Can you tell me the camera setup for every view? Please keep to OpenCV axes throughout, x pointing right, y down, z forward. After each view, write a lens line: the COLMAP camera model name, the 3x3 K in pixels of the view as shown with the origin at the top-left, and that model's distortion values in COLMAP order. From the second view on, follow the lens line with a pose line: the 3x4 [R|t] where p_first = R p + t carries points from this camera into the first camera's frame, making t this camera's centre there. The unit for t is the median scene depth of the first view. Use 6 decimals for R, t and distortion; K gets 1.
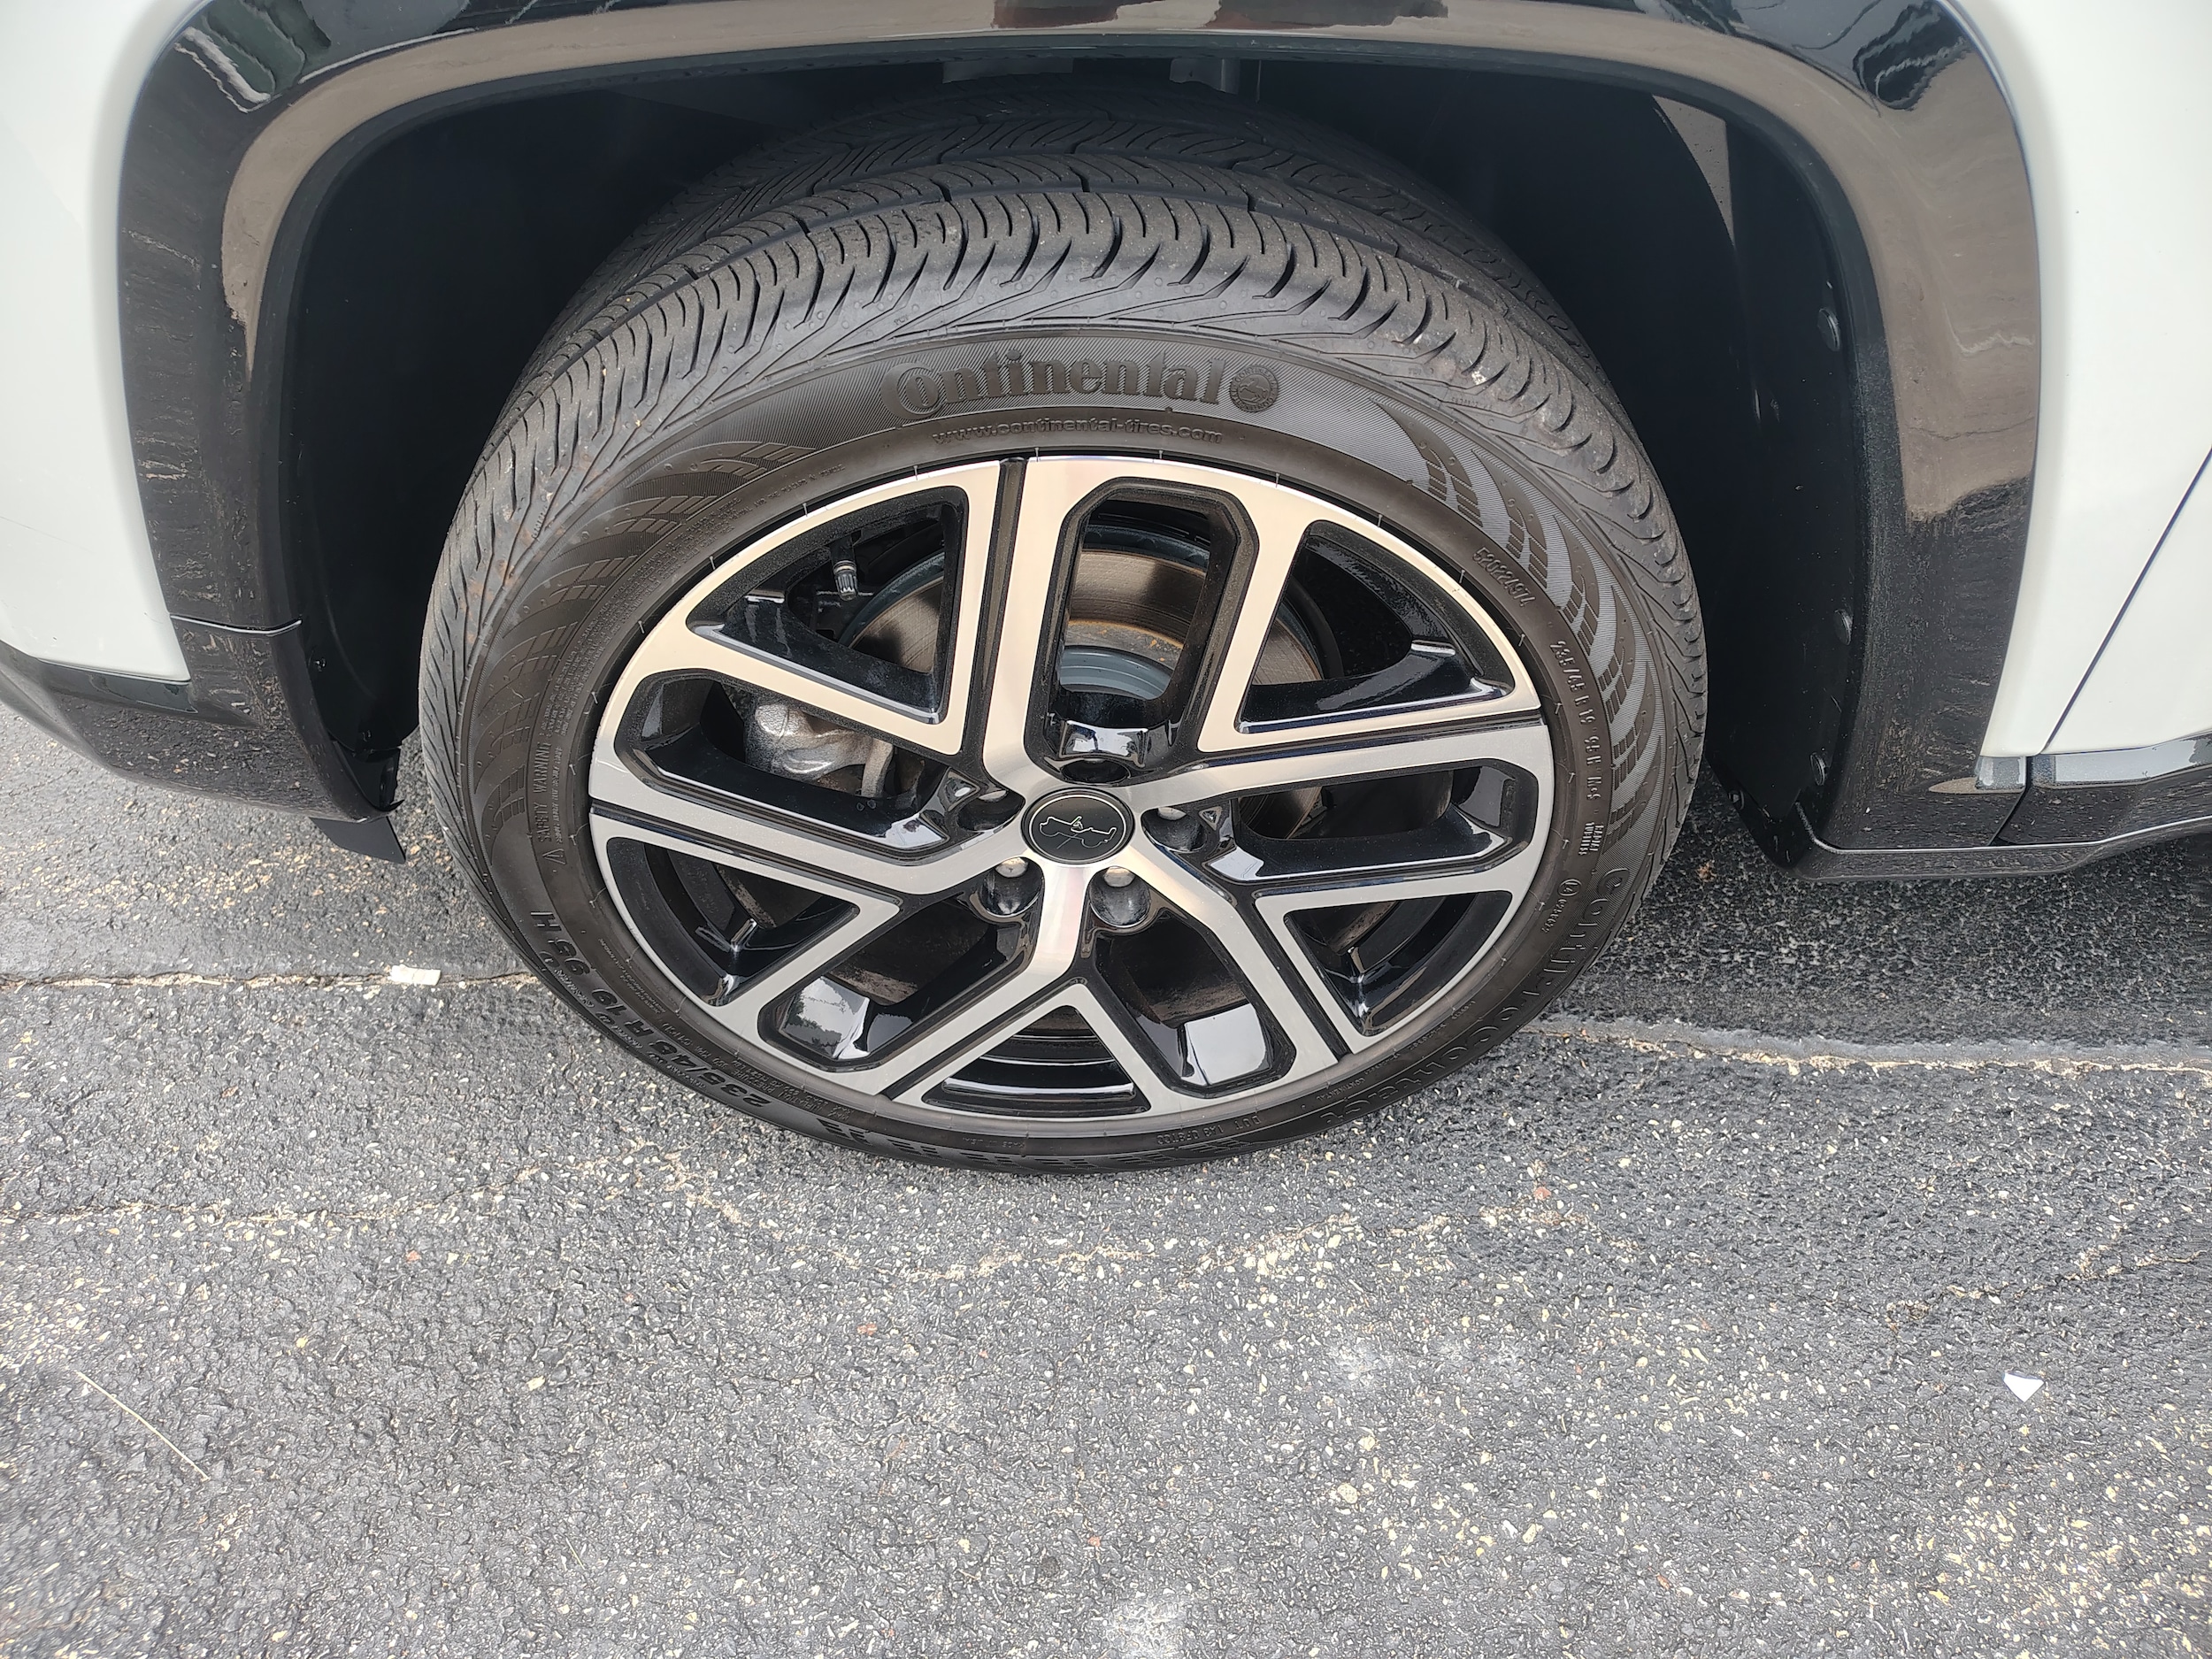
lens RADIAL K [[1546.8, 0, 1111.2], [0, 1546.8, 825.4], [0, 0, 1]] dist [0.041851, -0.072381]
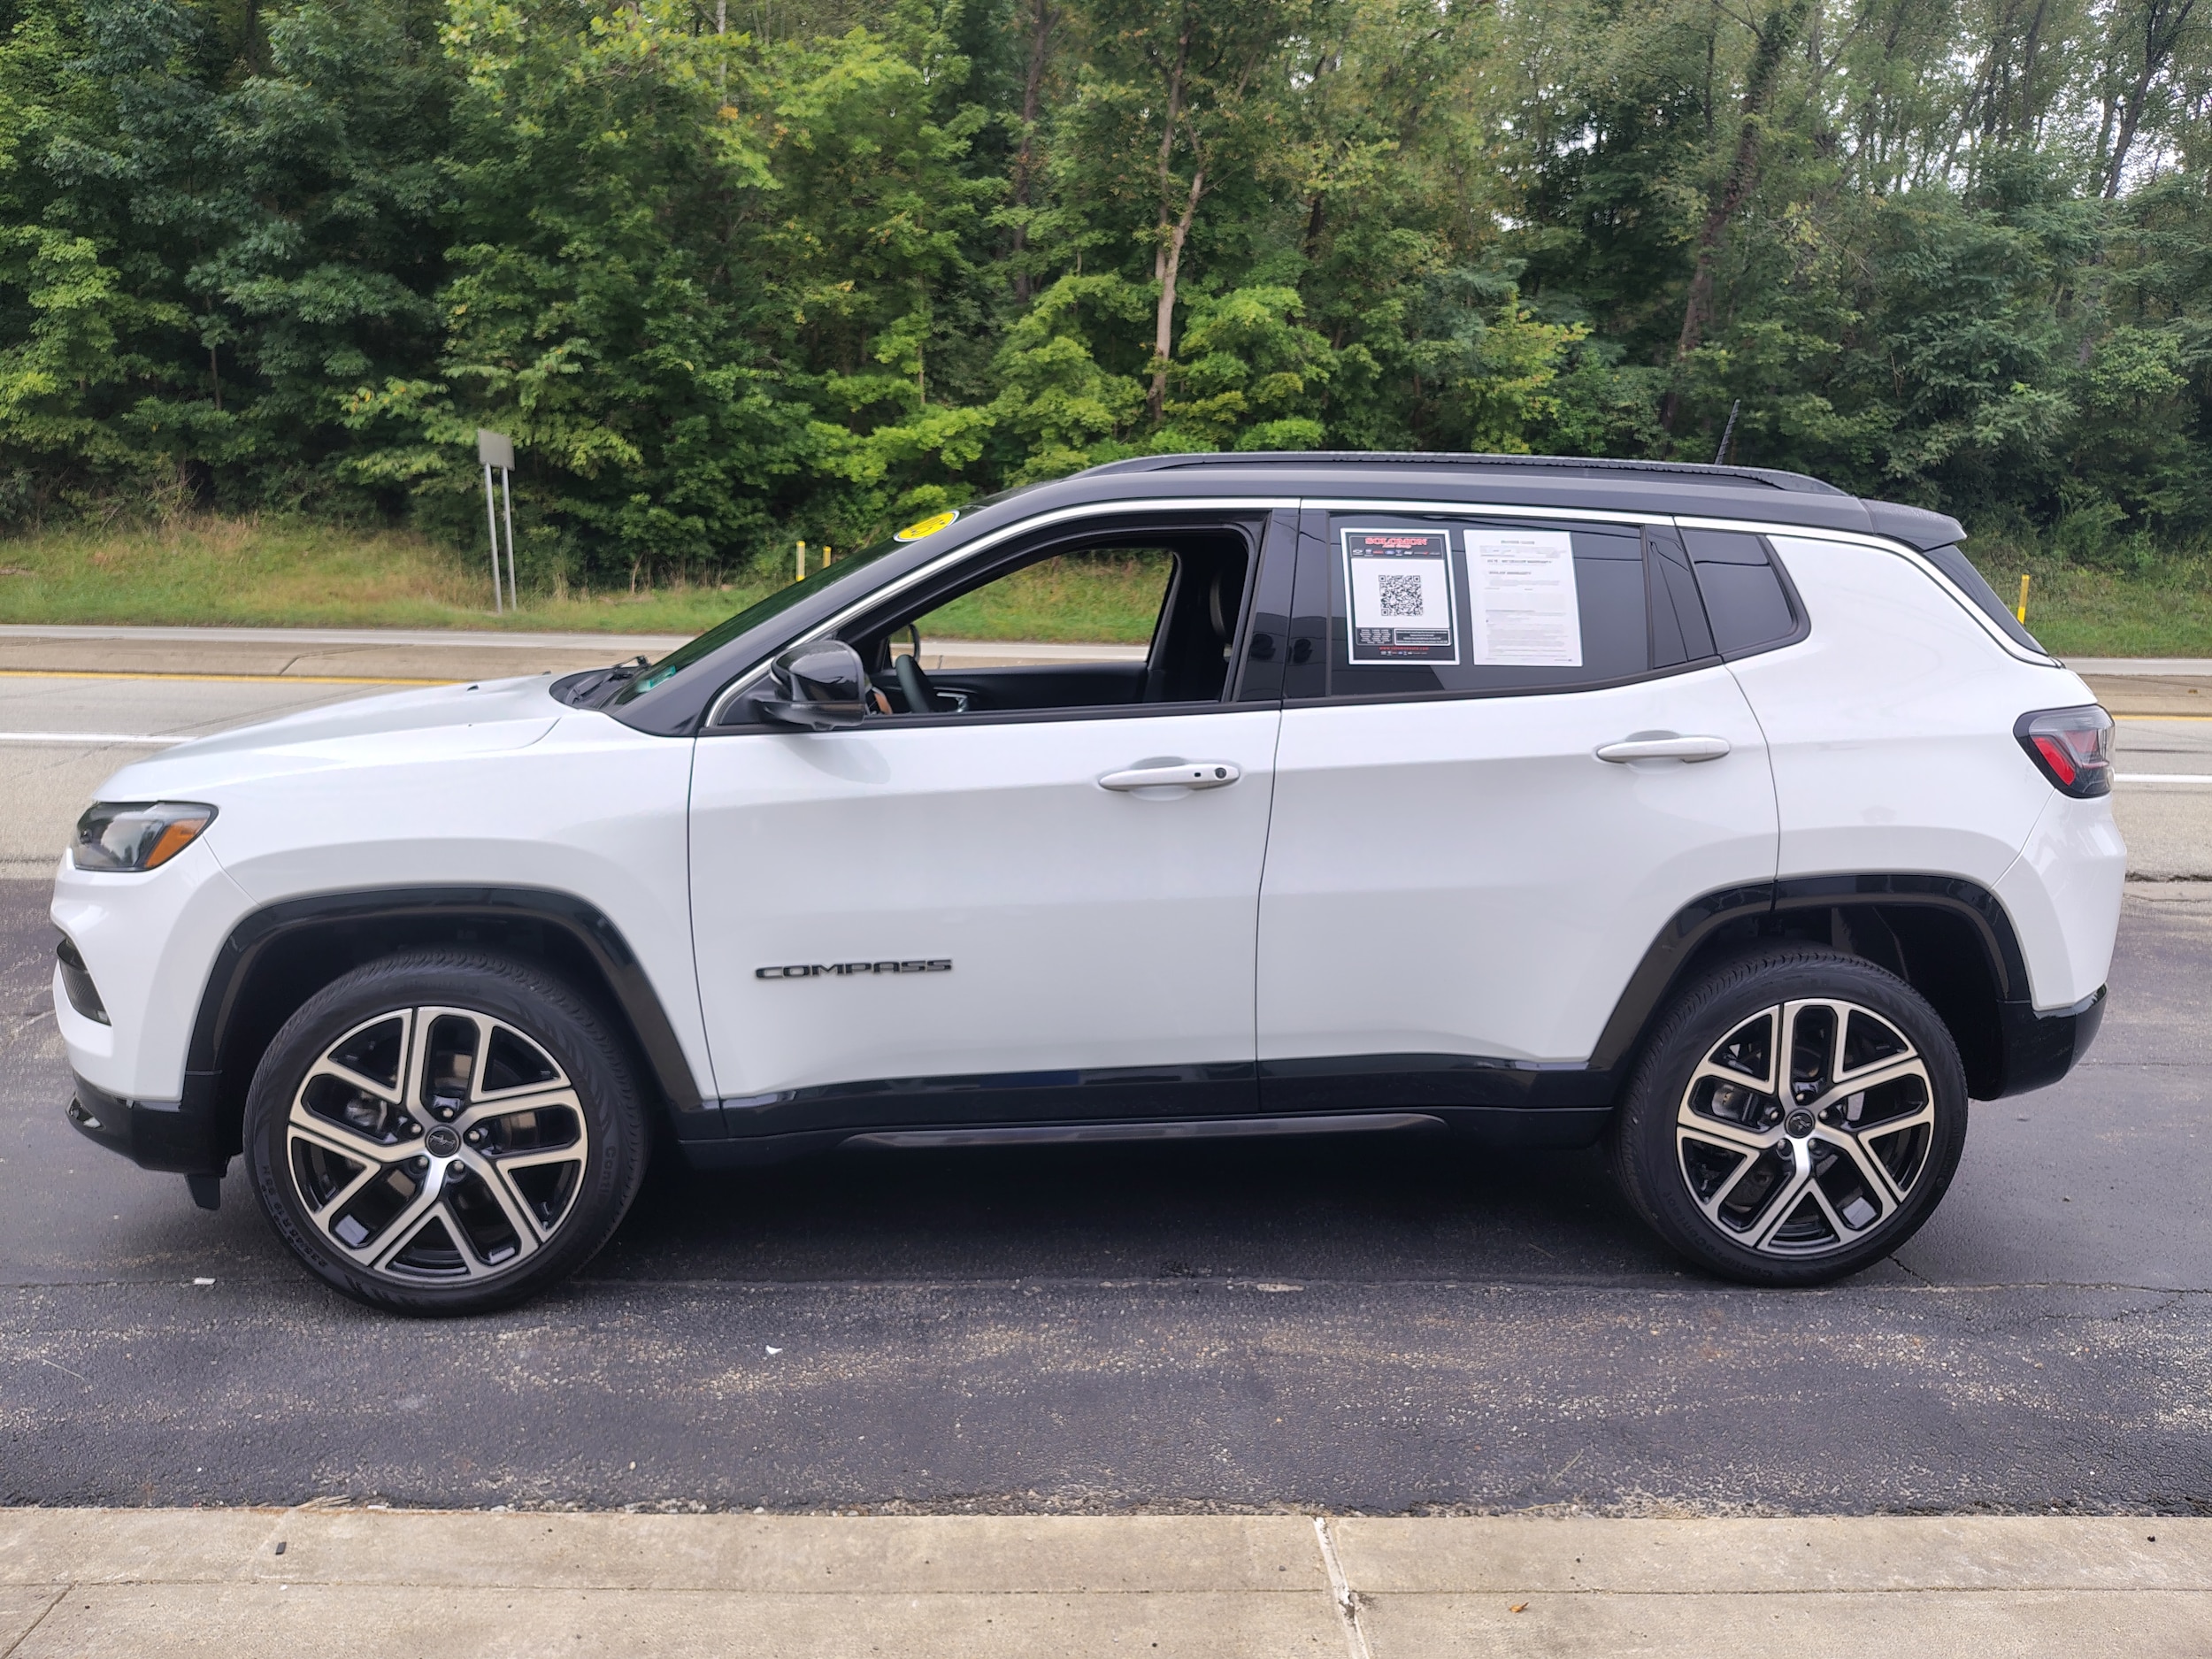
lens RADIAL K [[1515.3, 0, 1111.9], [0, 1515.3, 836.1], [0, 0, 1]] dist [0.043906, -0.048146]
pose [[0.998258, -0.012537, 0.057650, 1.239016], [0.045831, 0.780109, -0.623963, 1.609823], [-0.037151, 0.625519, 0.779324, -2.010389]]
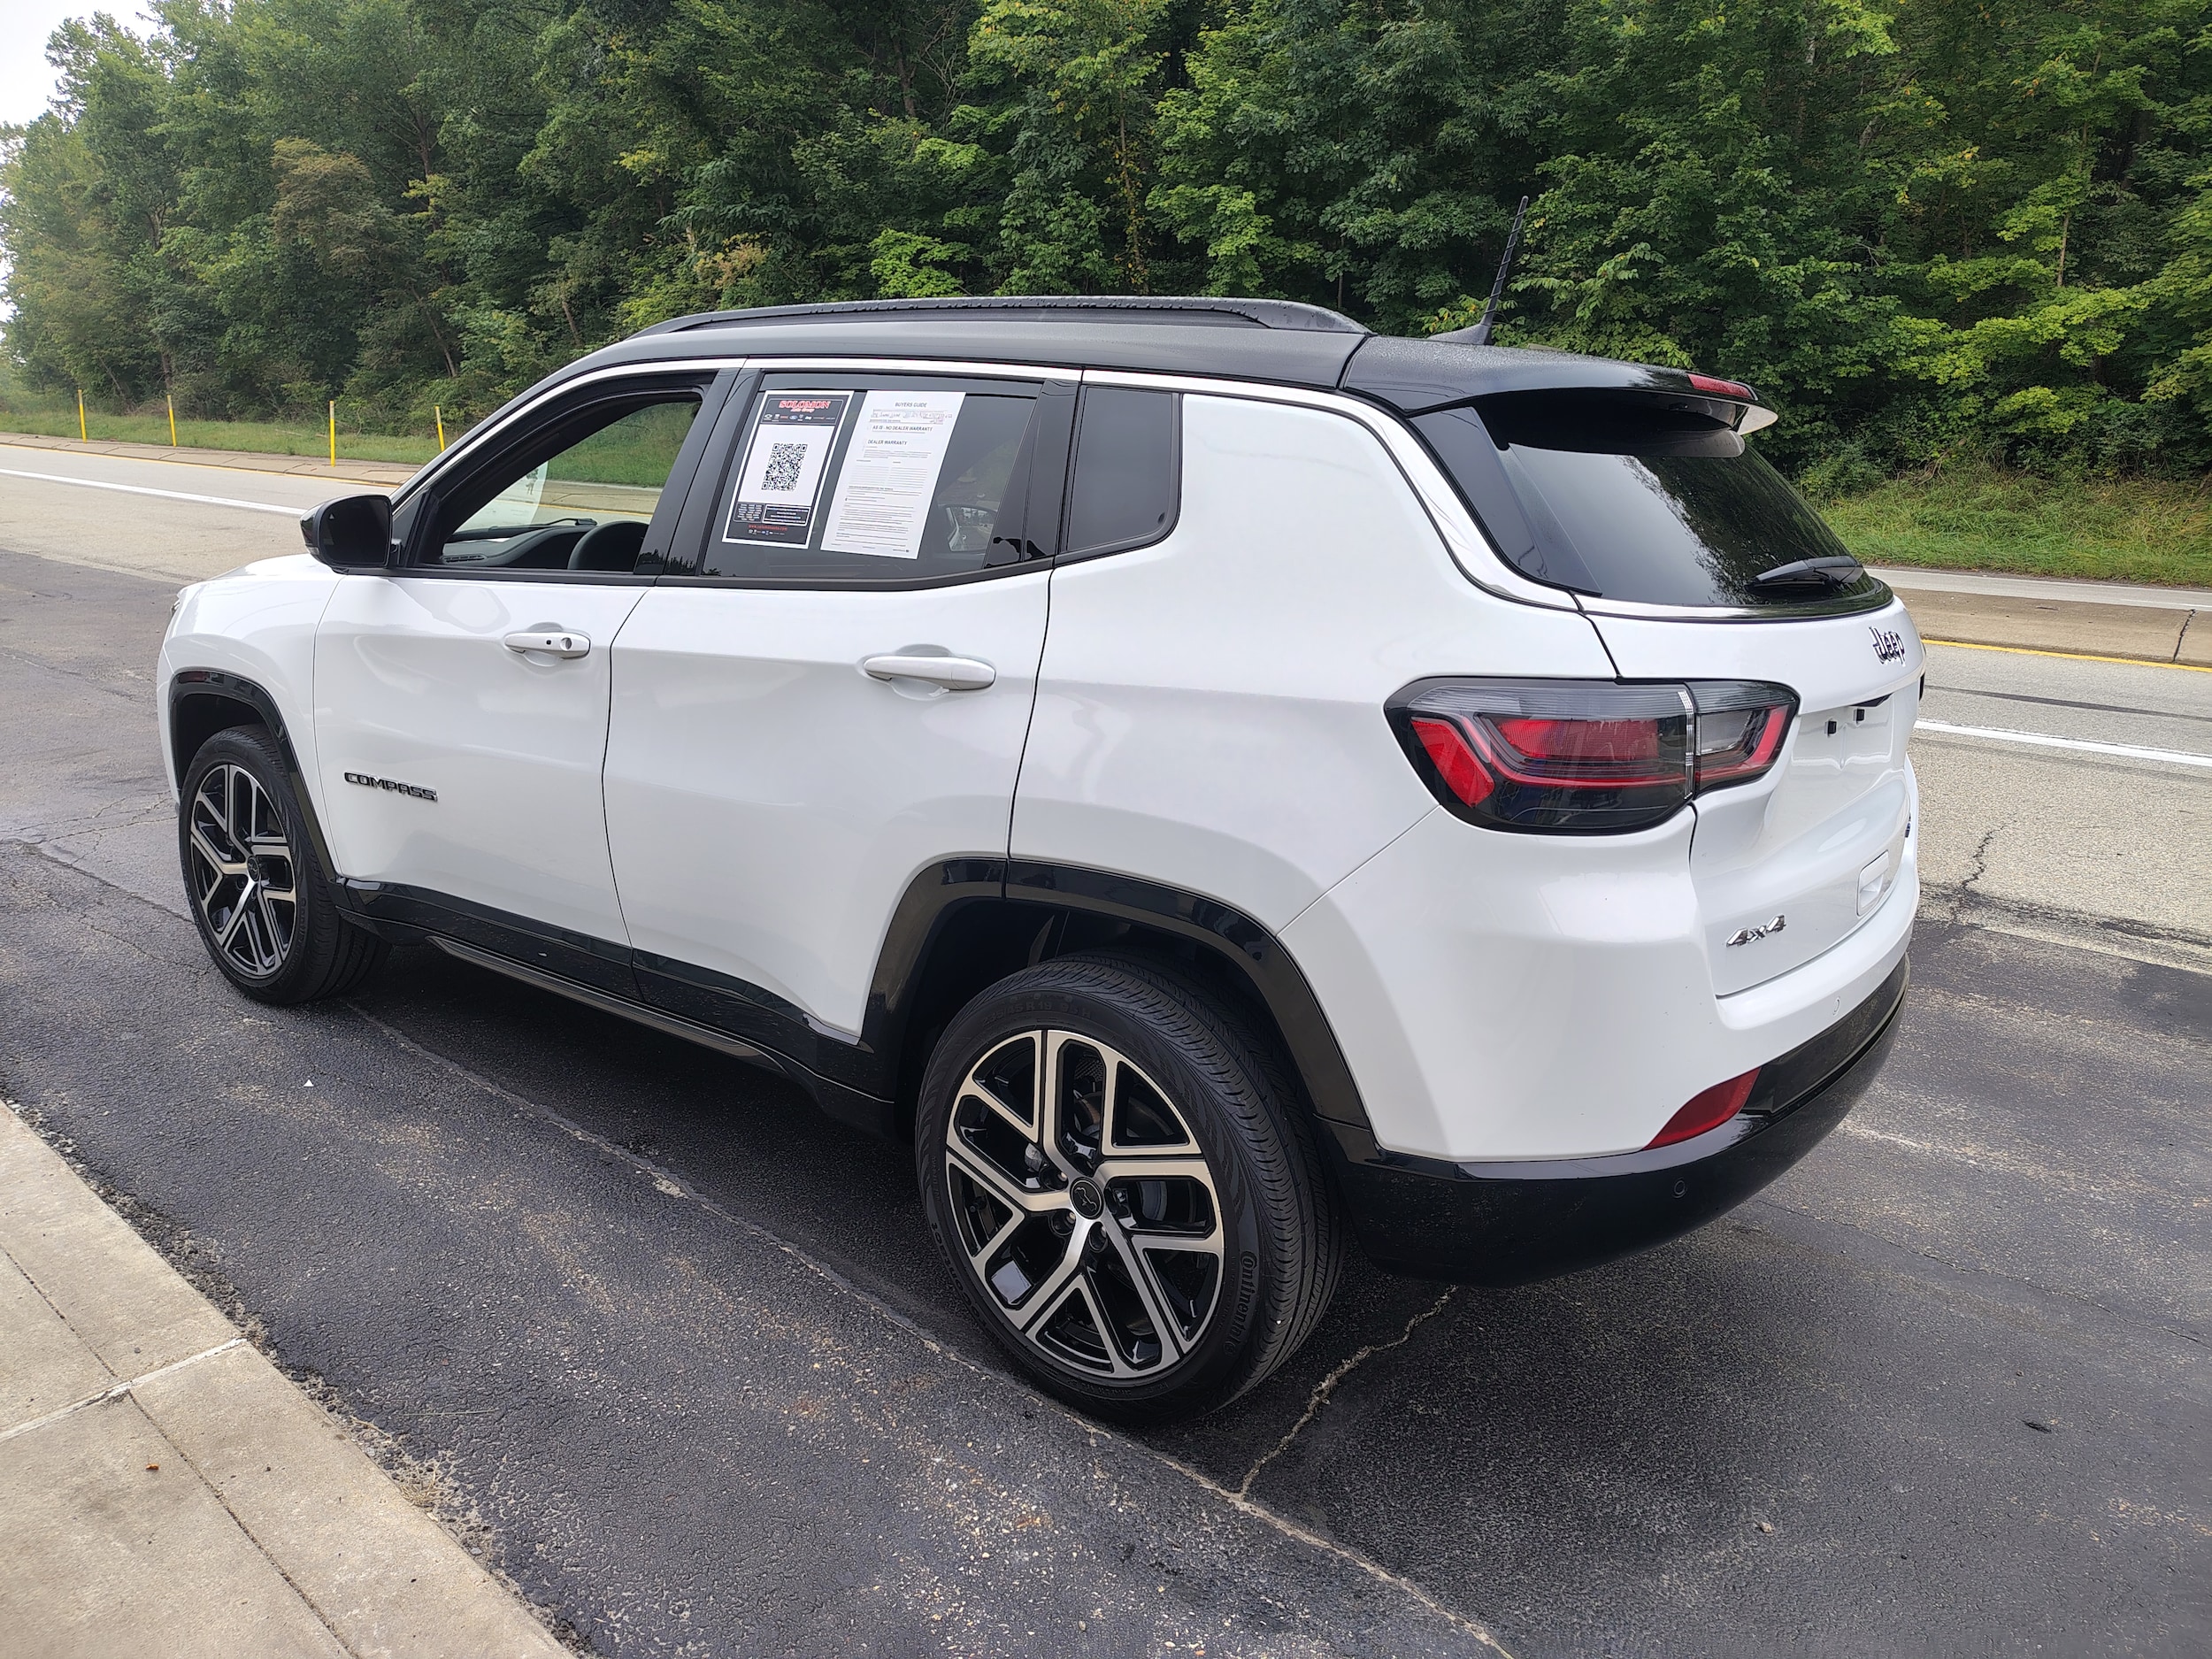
lens RADIAL K [[1522.8, 0, 1106.0], [0, 1522.8, 829.5], [0, 0, 1]] dist [0.006011, 0.001231]
pose [[0.783492, 0.156135, -0.601467, 4.527401], [-0.479397, 0.767720, -0.425187, 0.601358], [0.395372, 0.621472, 0.676353, -1.040553]]
